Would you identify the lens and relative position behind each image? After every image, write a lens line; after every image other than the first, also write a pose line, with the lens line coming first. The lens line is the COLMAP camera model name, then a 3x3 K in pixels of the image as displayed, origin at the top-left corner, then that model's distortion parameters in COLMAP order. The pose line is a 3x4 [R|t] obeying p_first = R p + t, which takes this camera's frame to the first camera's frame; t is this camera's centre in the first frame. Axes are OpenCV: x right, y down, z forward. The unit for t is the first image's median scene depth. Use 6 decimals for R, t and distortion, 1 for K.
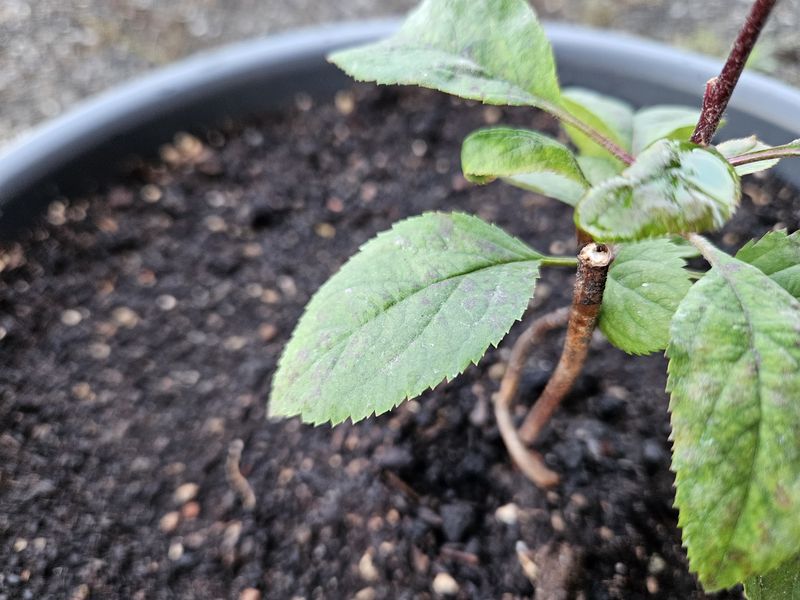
lens RADIAL K [[608.1, 0, 400.0], [0, 608.1, 300.0], [0, 0, 1]] dist [0.004708, -0.084762]
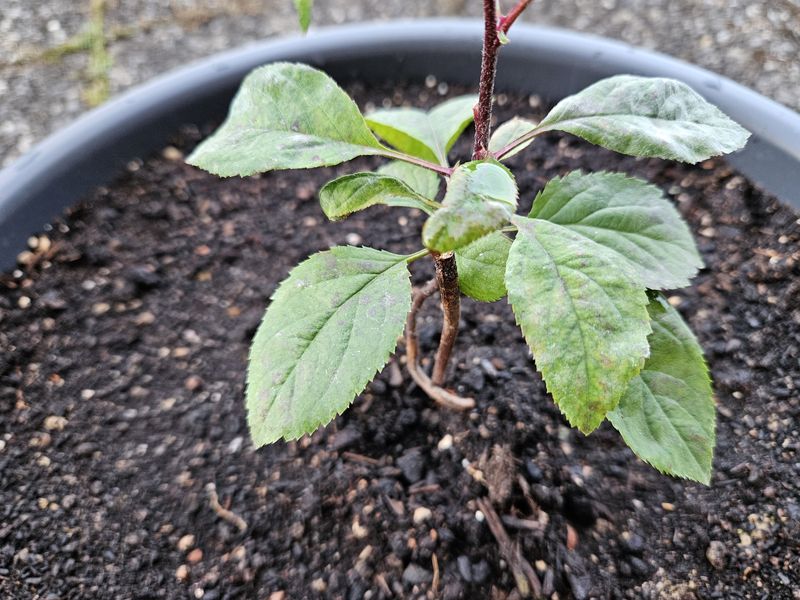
lens RADIAL K [[608.1, 0, 400.0], [0, 608.1, 300.0], [0, 0, 1]] dist [0.004708, -0.084762]
pose [[0.908879, -0.367129, 0.197876, -0.047344], [0.356062, 0.930099, 0.090202, -0.065121], [-0.217160, -0.011527, 0.976068, -0.185065]]
